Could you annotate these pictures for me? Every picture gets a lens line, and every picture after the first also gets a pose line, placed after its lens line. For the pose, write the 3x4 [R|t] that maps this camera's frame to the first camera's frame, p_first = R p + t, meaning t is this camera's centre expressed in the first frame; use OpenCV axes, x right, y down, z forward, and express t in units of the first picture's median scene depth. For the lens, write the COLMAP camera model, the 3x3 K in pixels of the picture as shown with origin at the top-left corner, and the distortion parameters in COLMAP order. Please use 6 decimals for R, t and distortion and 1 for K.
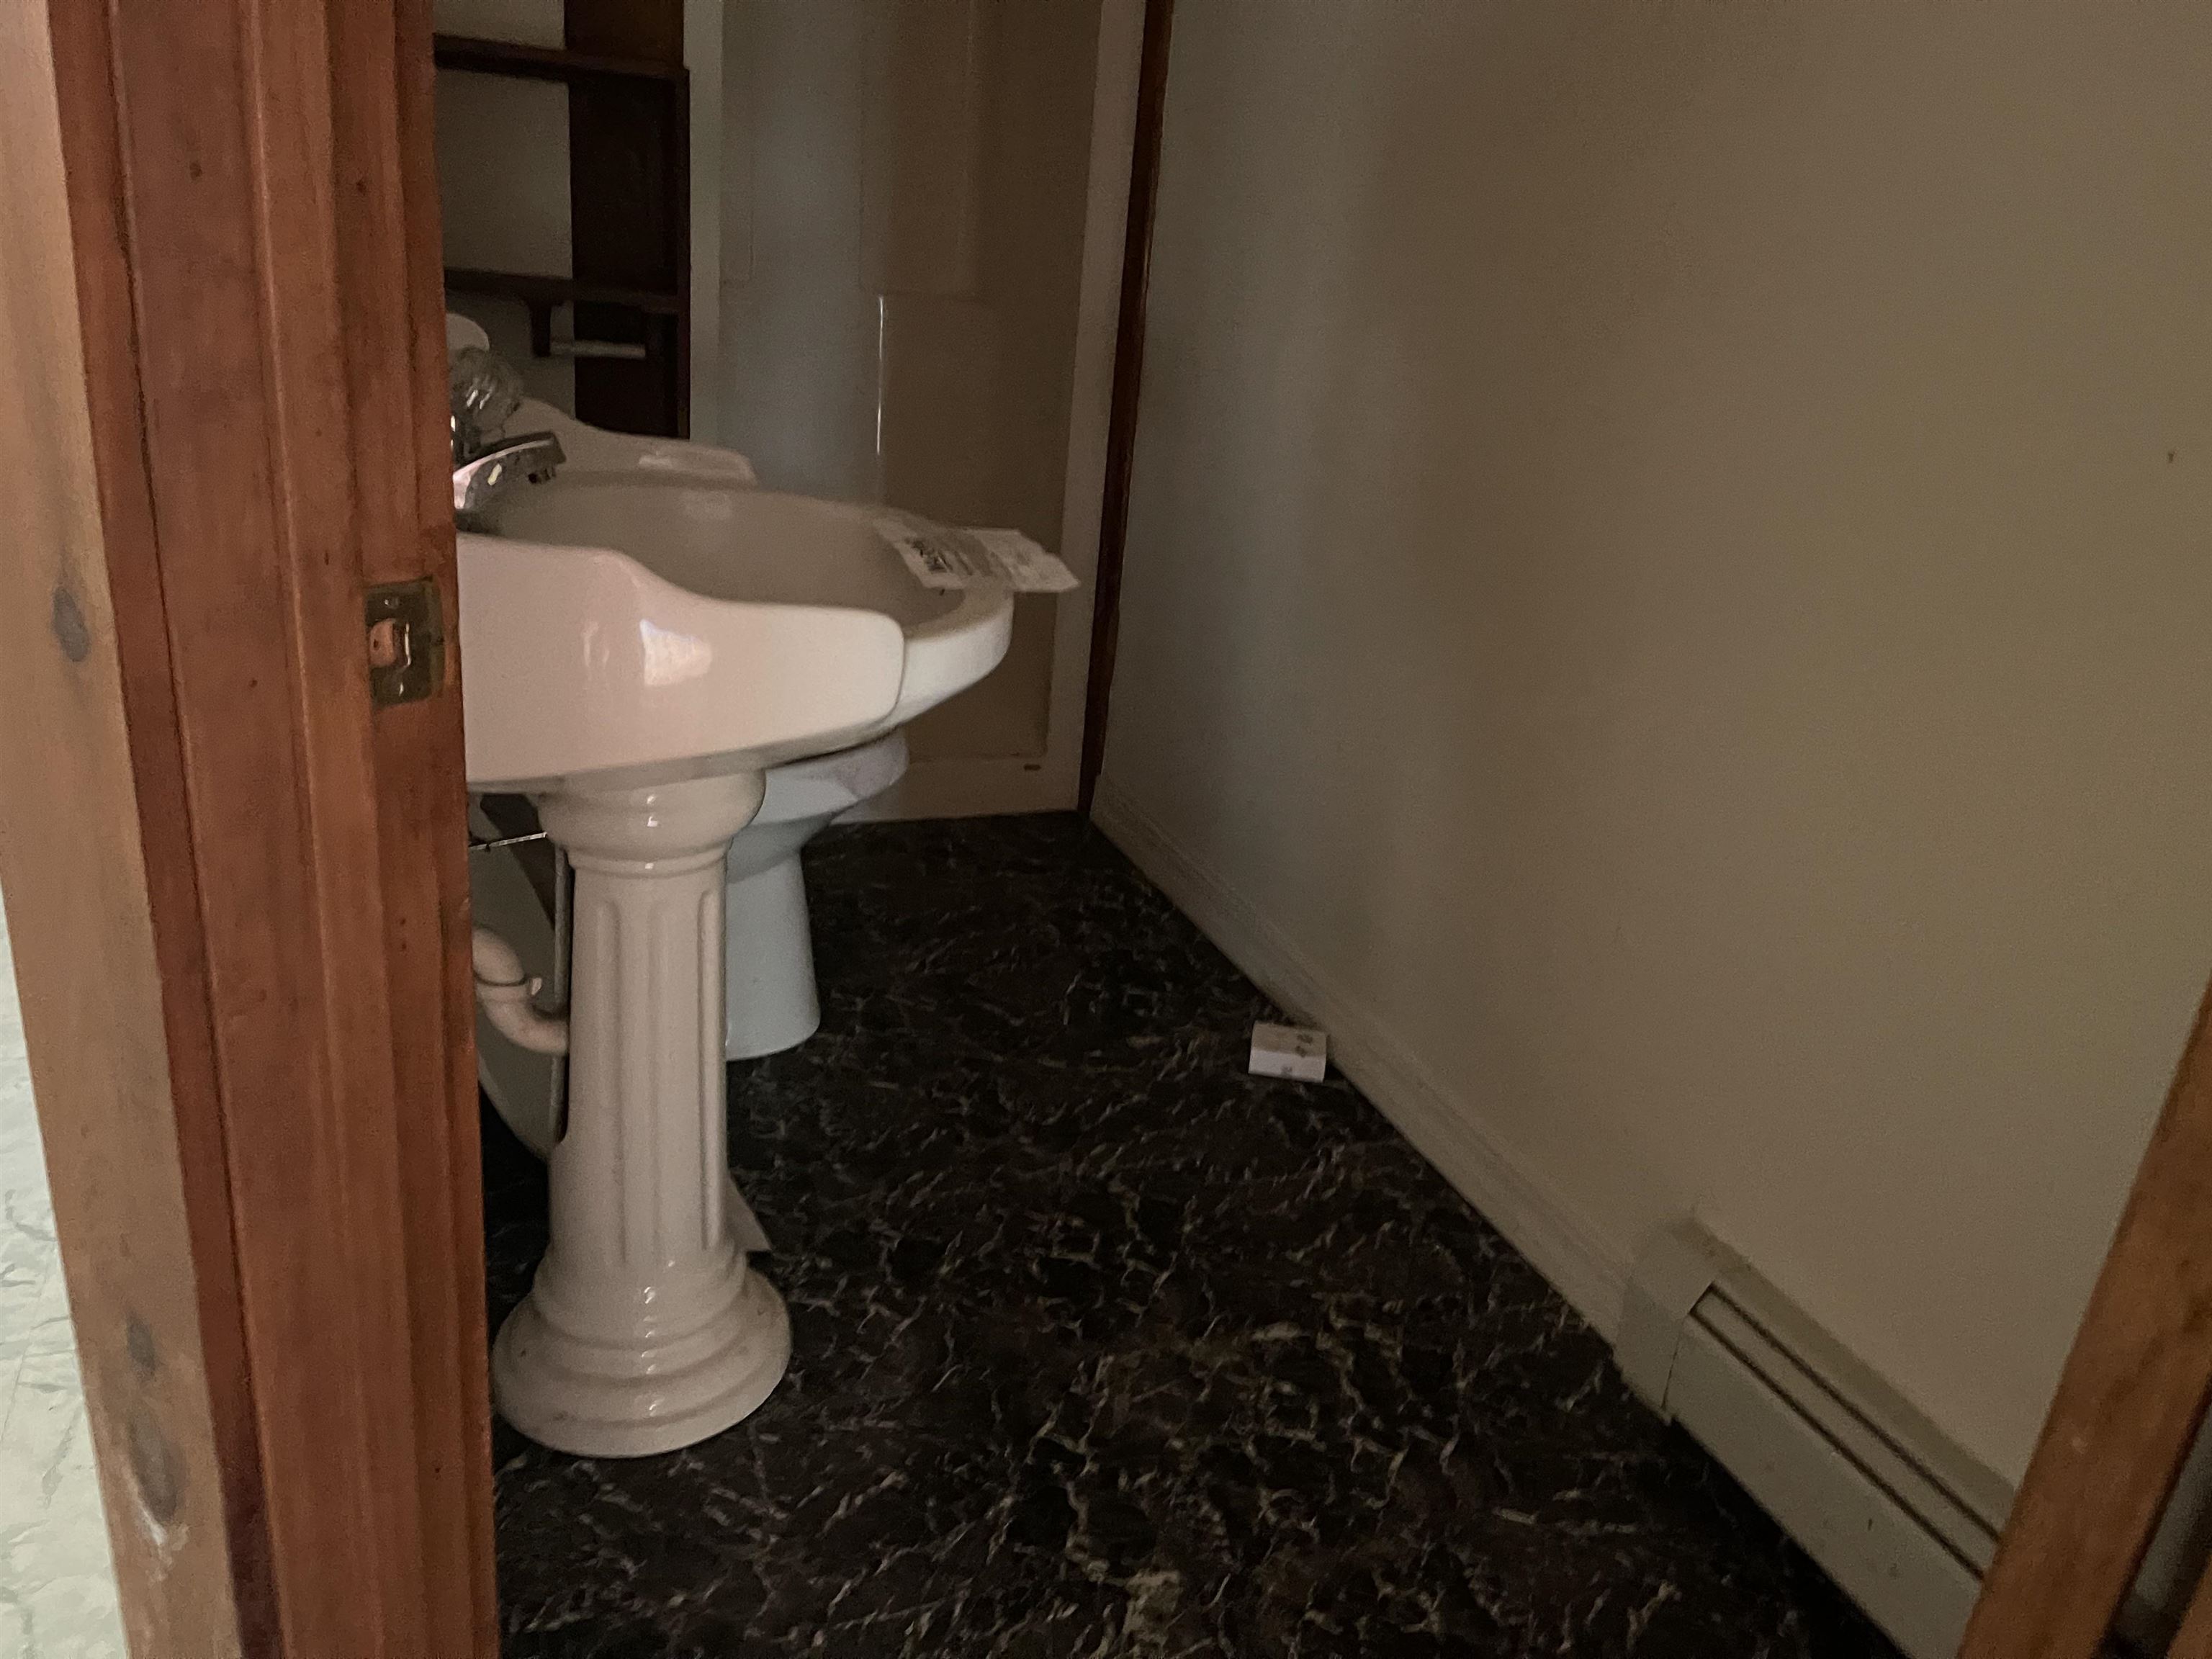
lens RADIAL K [[1667.8, 0, 1026.1], [0, 1667.8, 853.1], [0, 0, 1]] dist [0.057334, -0.061086]
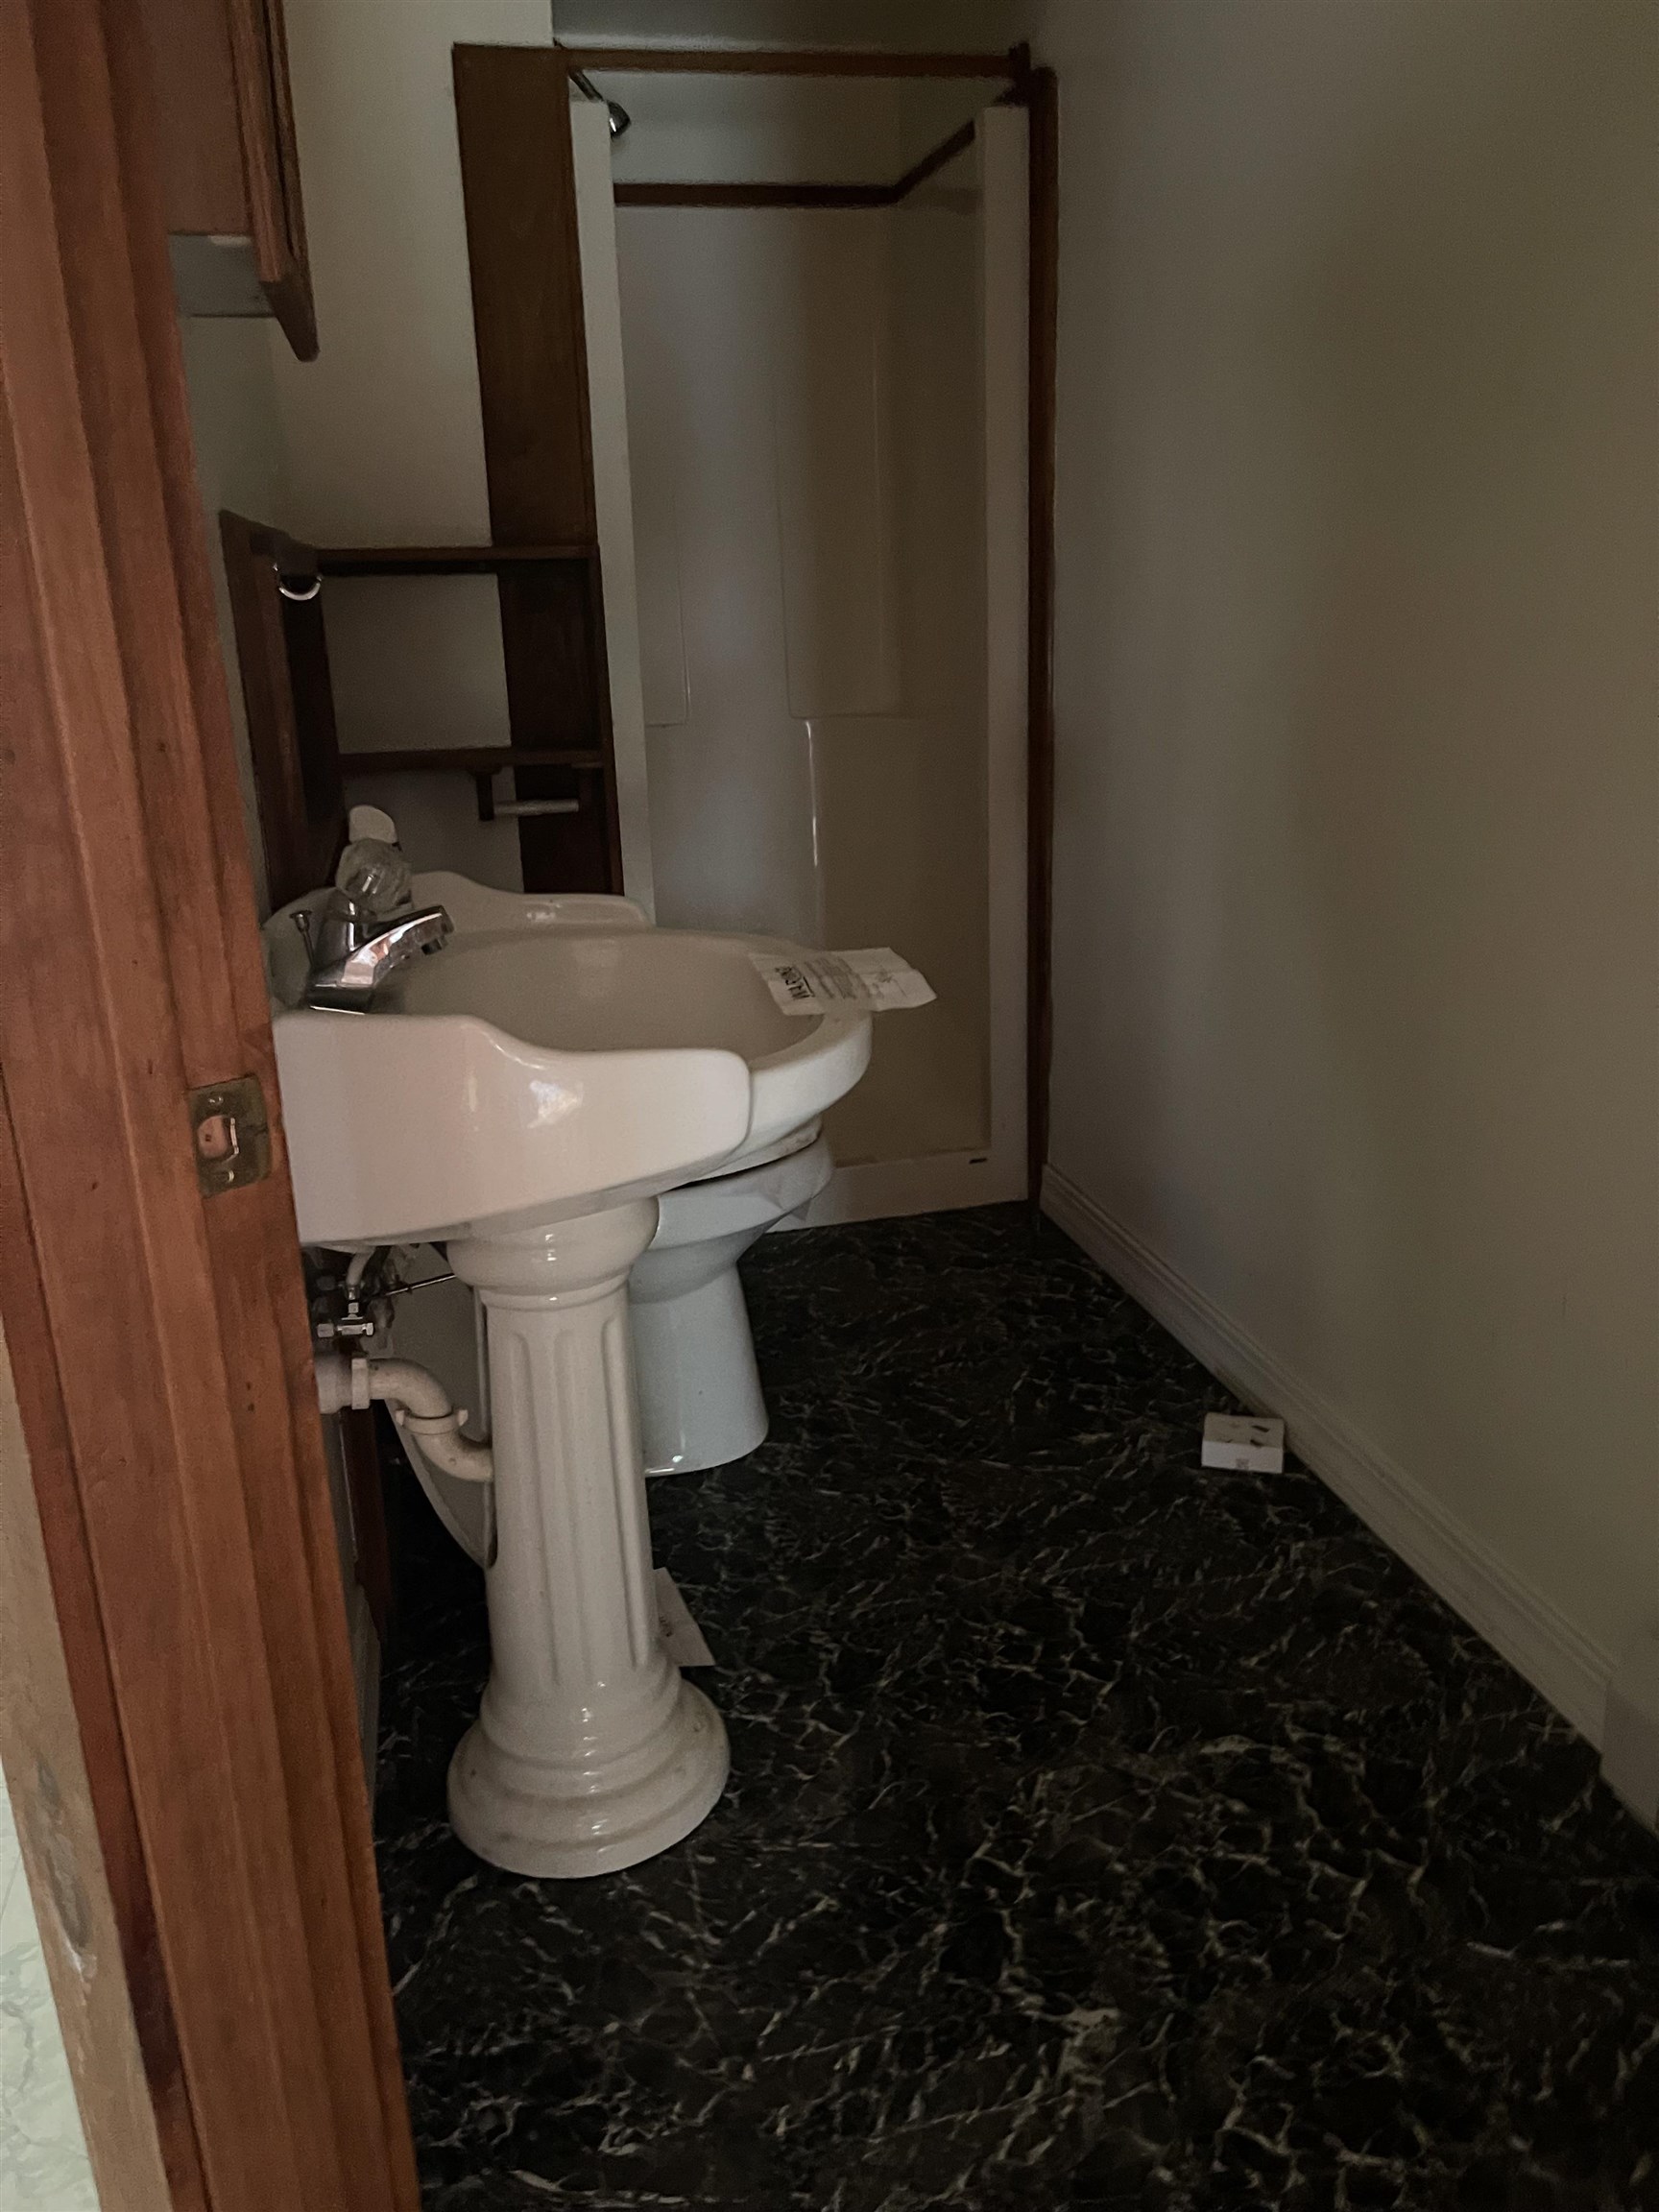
lens RADIAL K [[1667.8, 0, 817.5], [0, 1667.8, 1092.0], [0, 0, 1]] dist [0.057334, -0.061086]
pose [[0.980683, -0.078634, -0.179102, 0.131193], [0.064572, 0.994452, -0.083044, -0.022259], [0.184639, 0.069874, 0.980319, -0.011079]]
